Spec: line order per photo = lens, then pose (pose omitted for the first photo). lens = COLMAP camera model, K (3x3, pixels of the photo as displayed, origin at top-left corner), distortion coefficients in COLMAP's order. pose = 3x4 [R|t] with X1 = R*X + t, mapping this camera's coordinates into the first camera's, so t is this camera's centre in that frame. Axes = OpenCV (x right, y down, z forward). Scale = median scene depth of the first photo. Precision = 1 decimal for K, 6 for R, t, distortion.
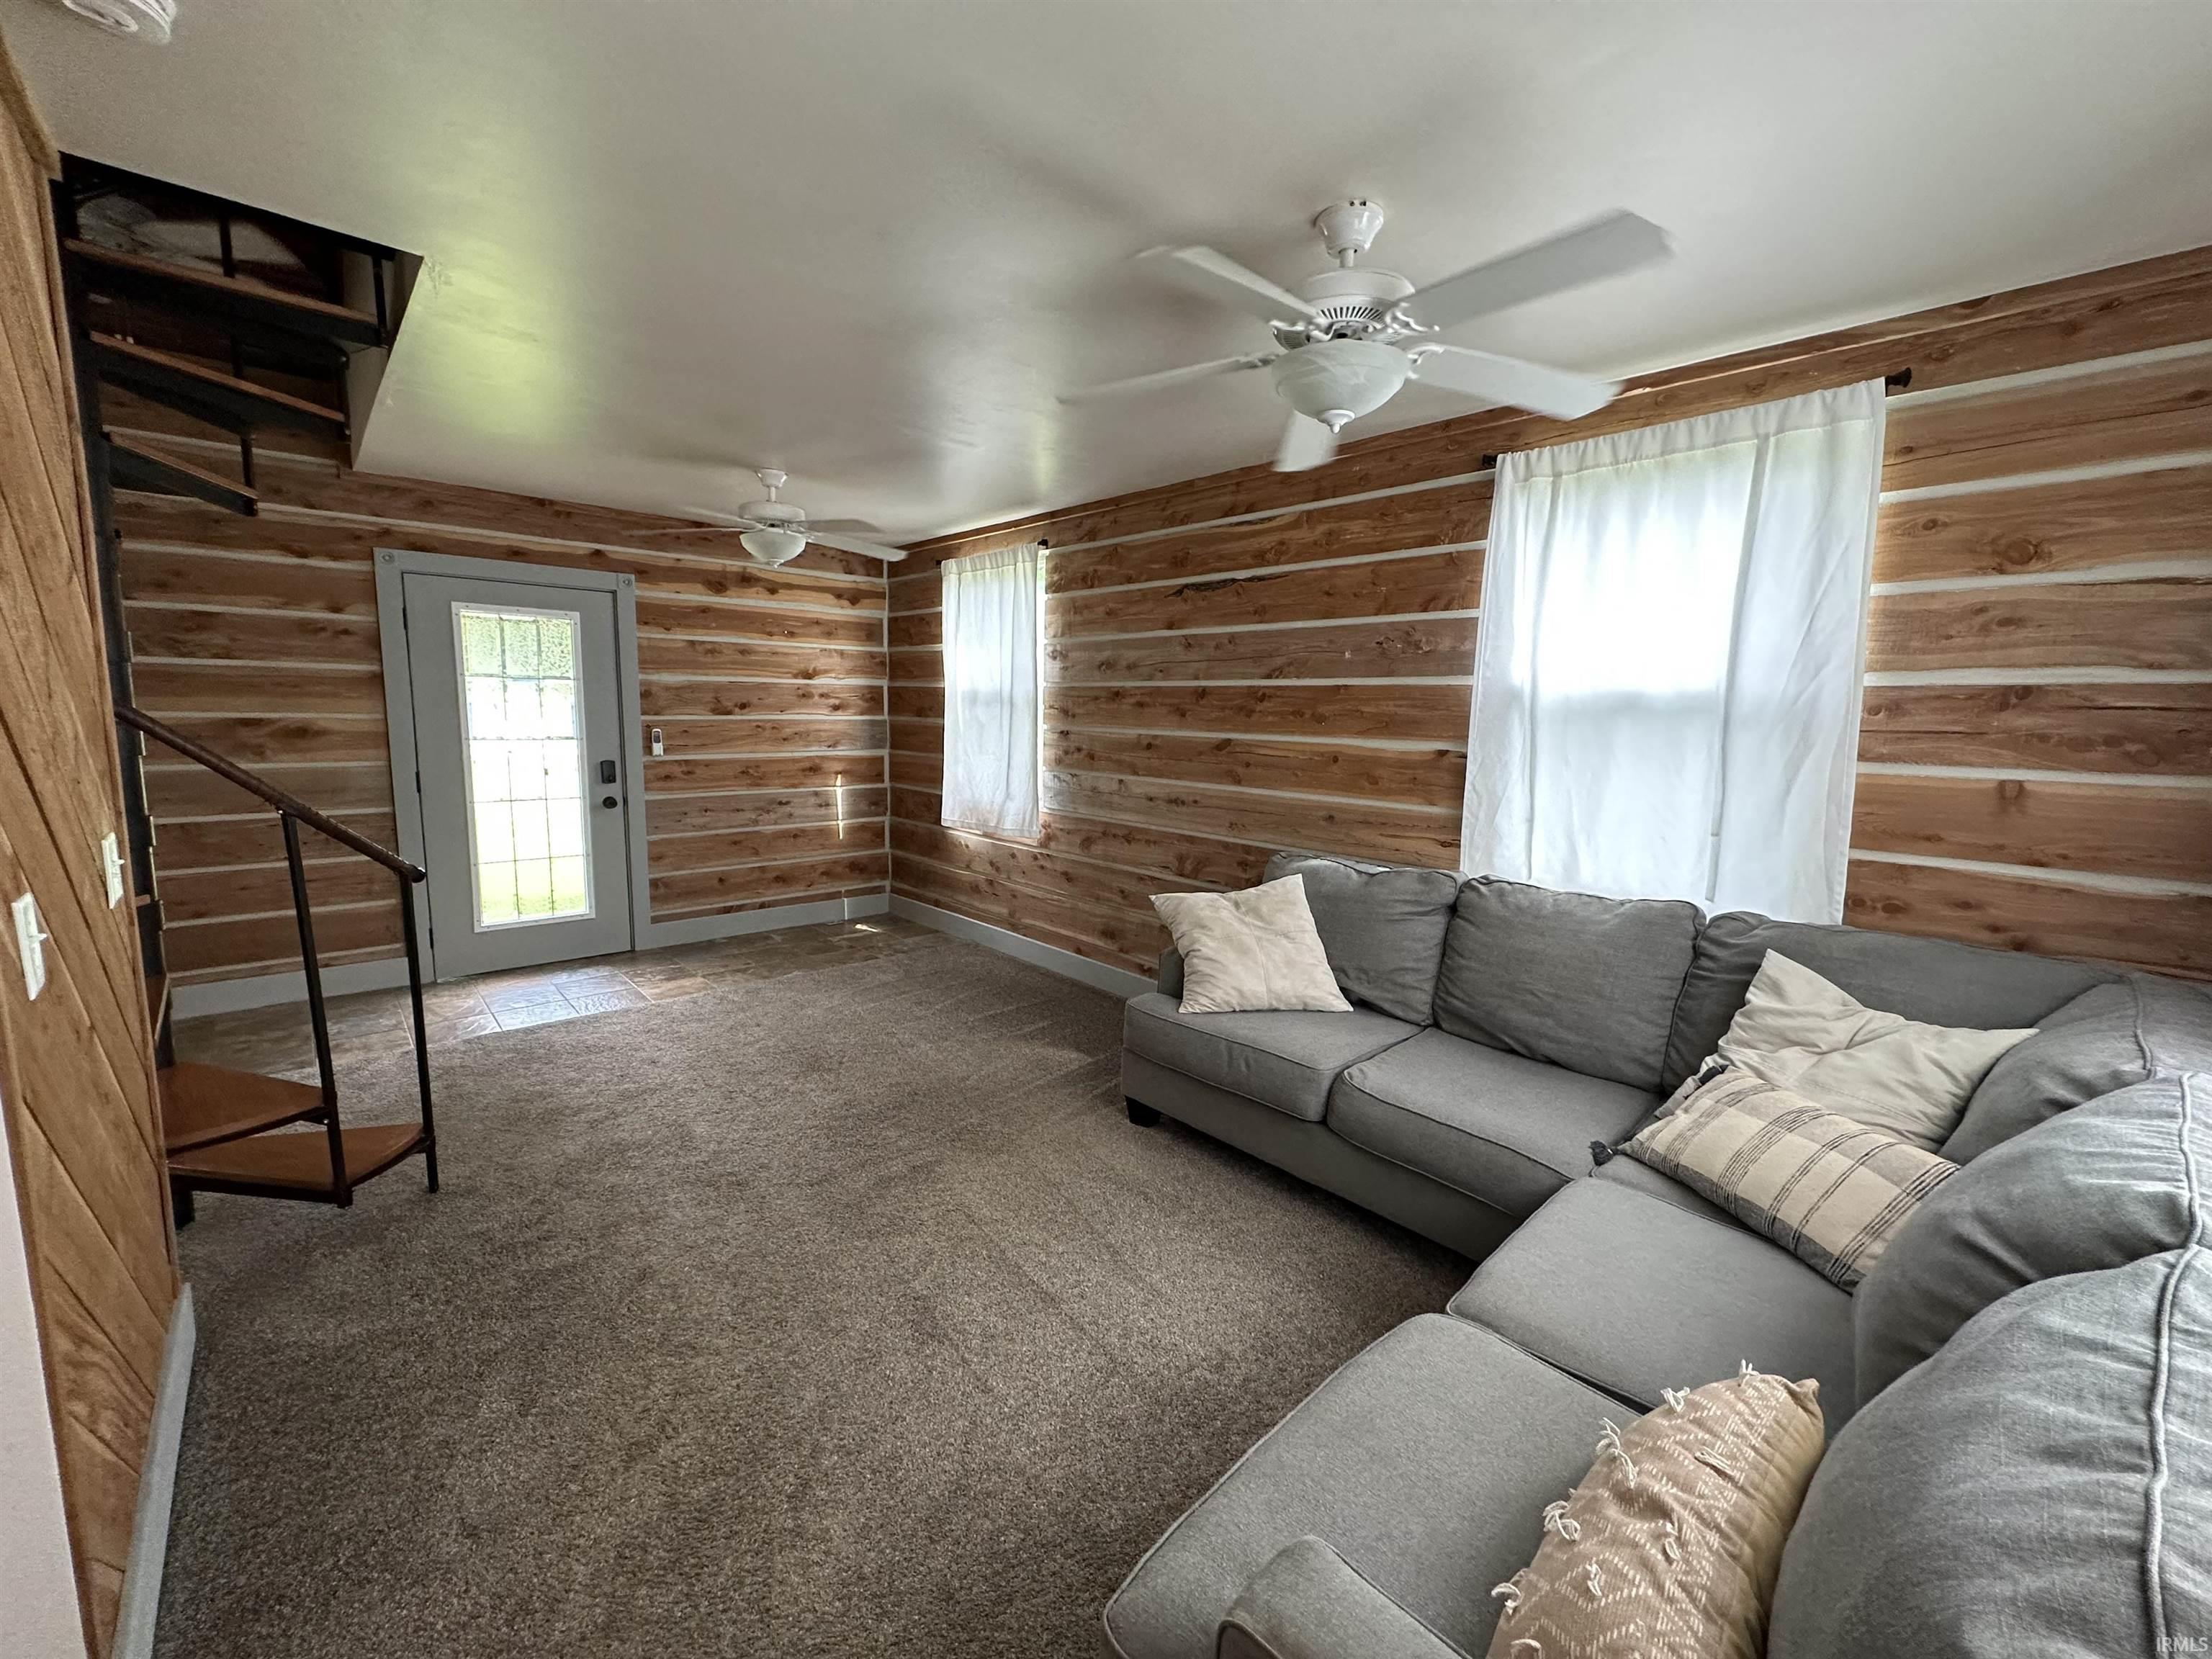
lens RADIAL K [[881.0, 0, 1101.8], [0, 881.0, 827.6], [0, 0, 1]] dist [-0.001947, 0.000827]
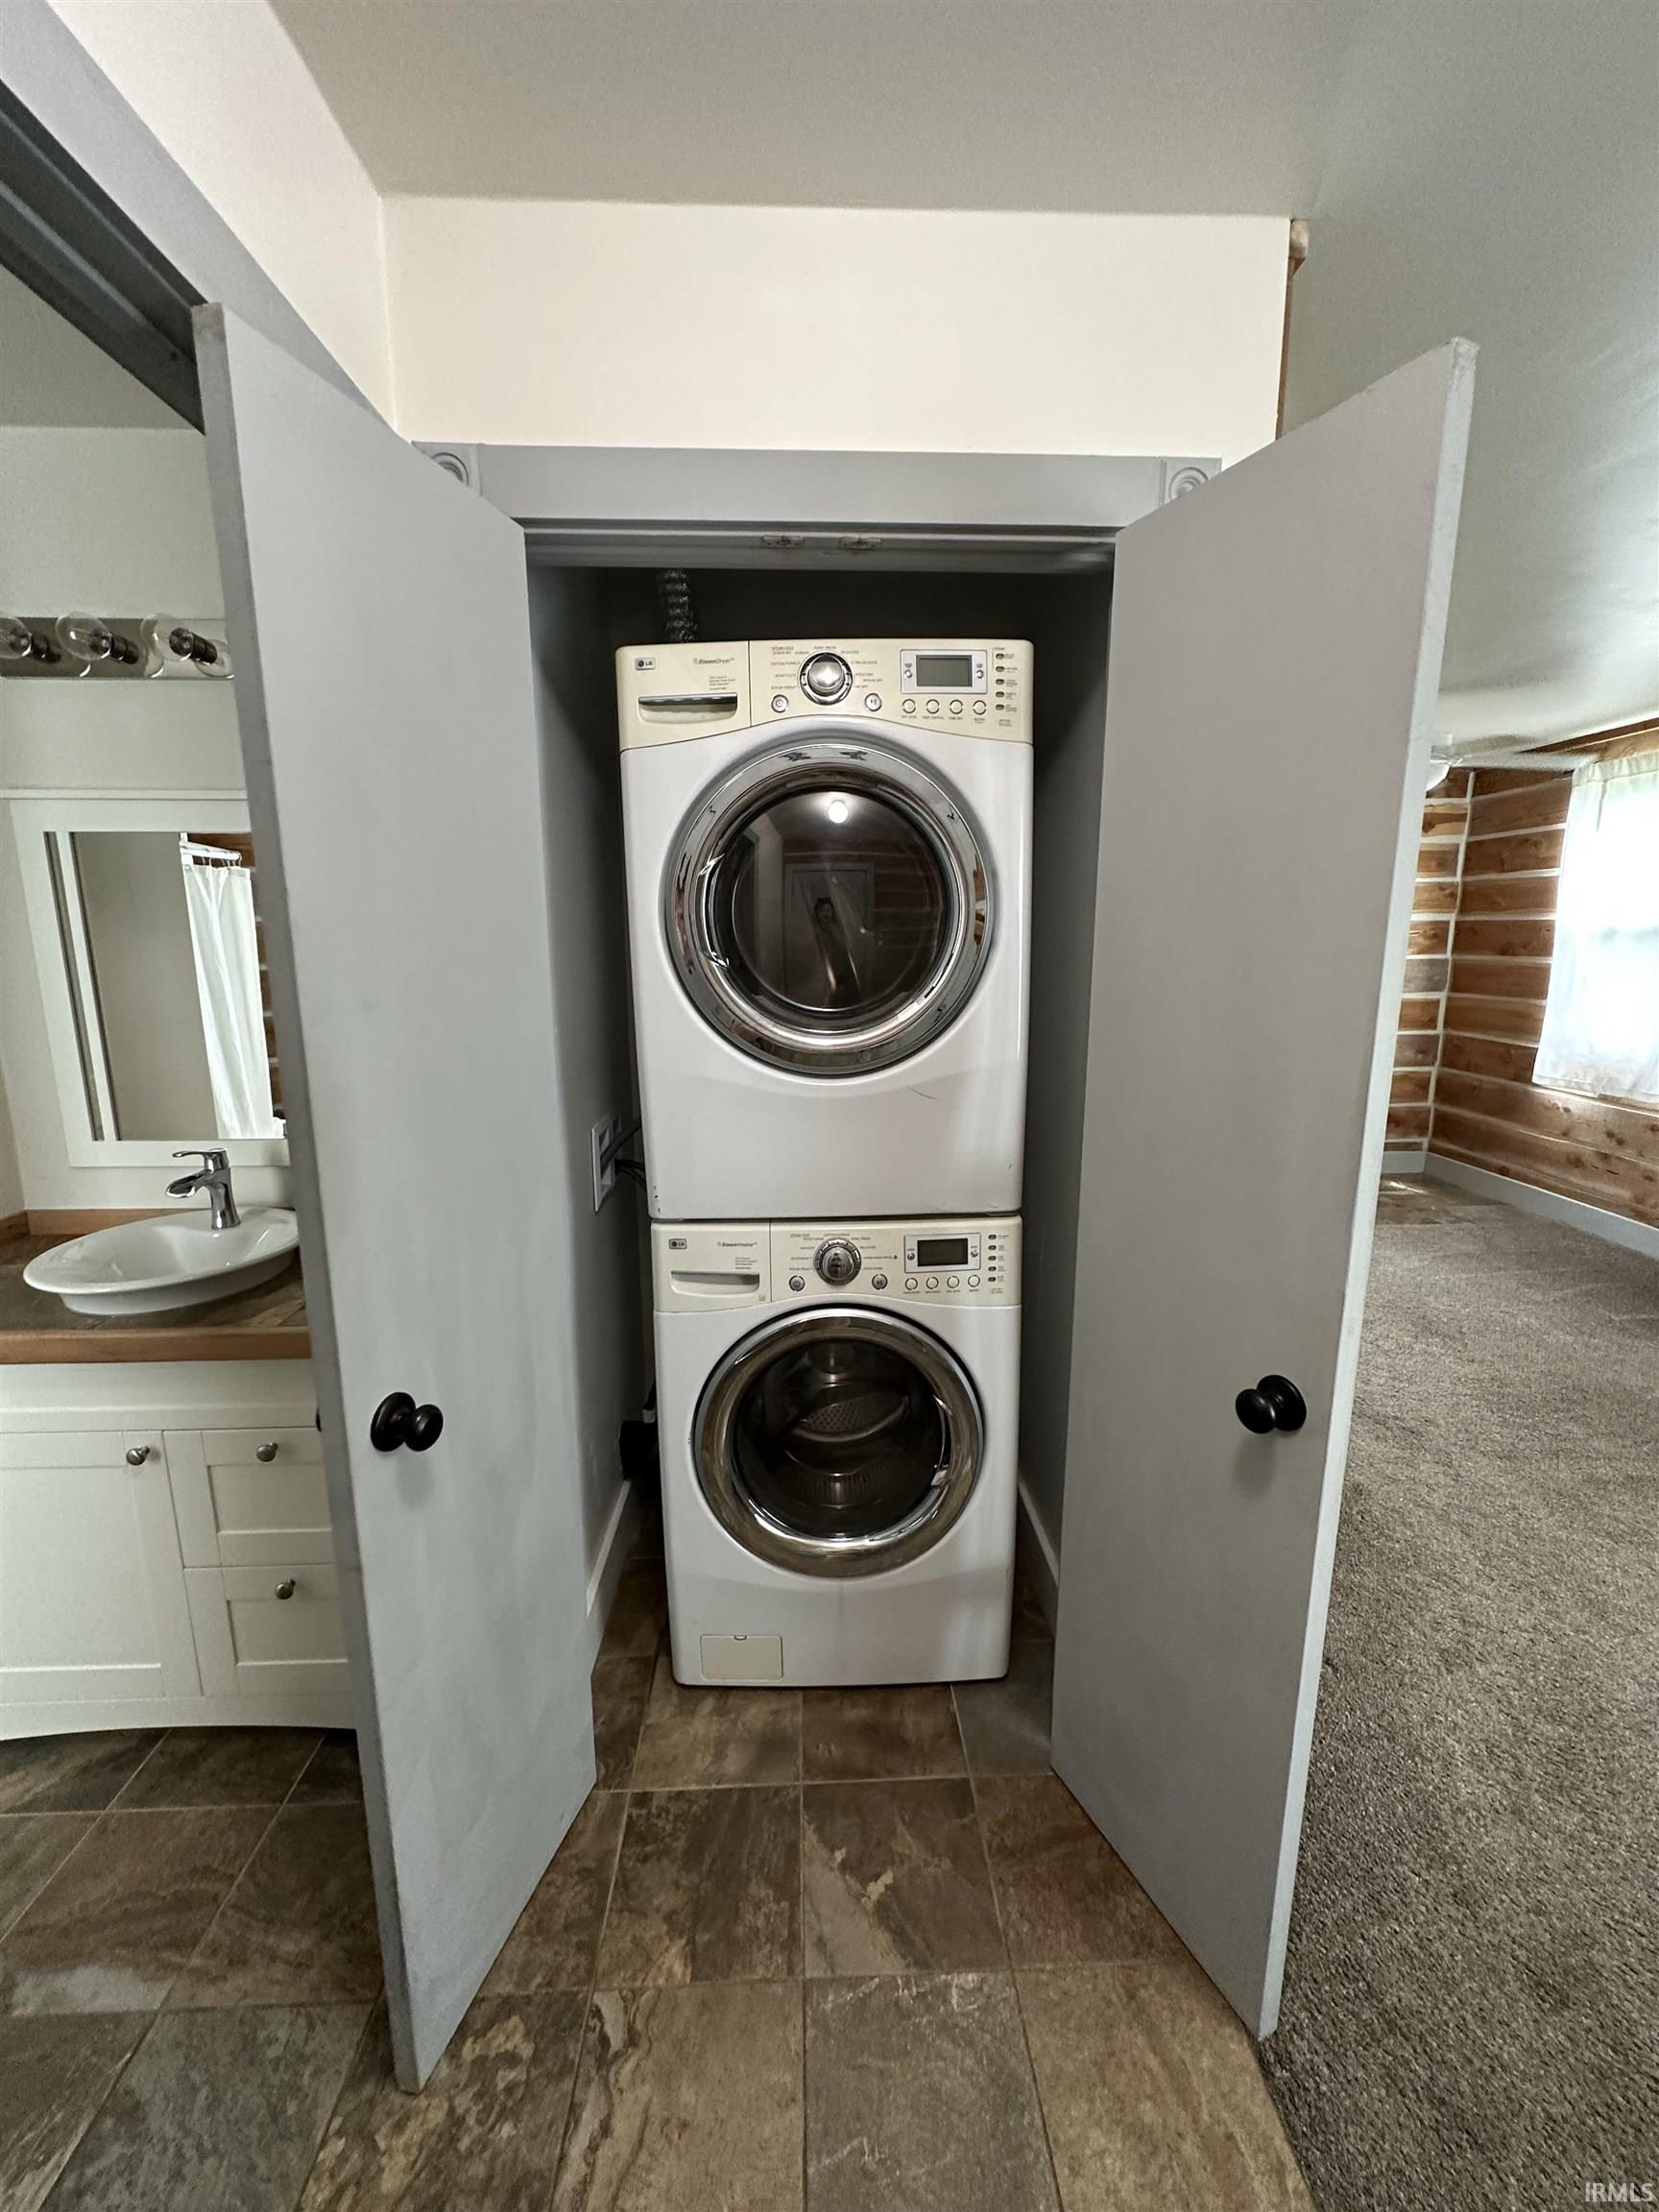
lens RADIAL K [[871.2, 0, 823.0], [0, 871.2, 1112.0], [0, 0, 1]] dist [-0.018602, 0.000188]
pose [[0.747552, 0.100718, -0.656522, -0.139077], [-0.062714, 0.994723, 0.081192, 0.000728], [0.661236, -0.019522, 0.749924, -0.082980]]
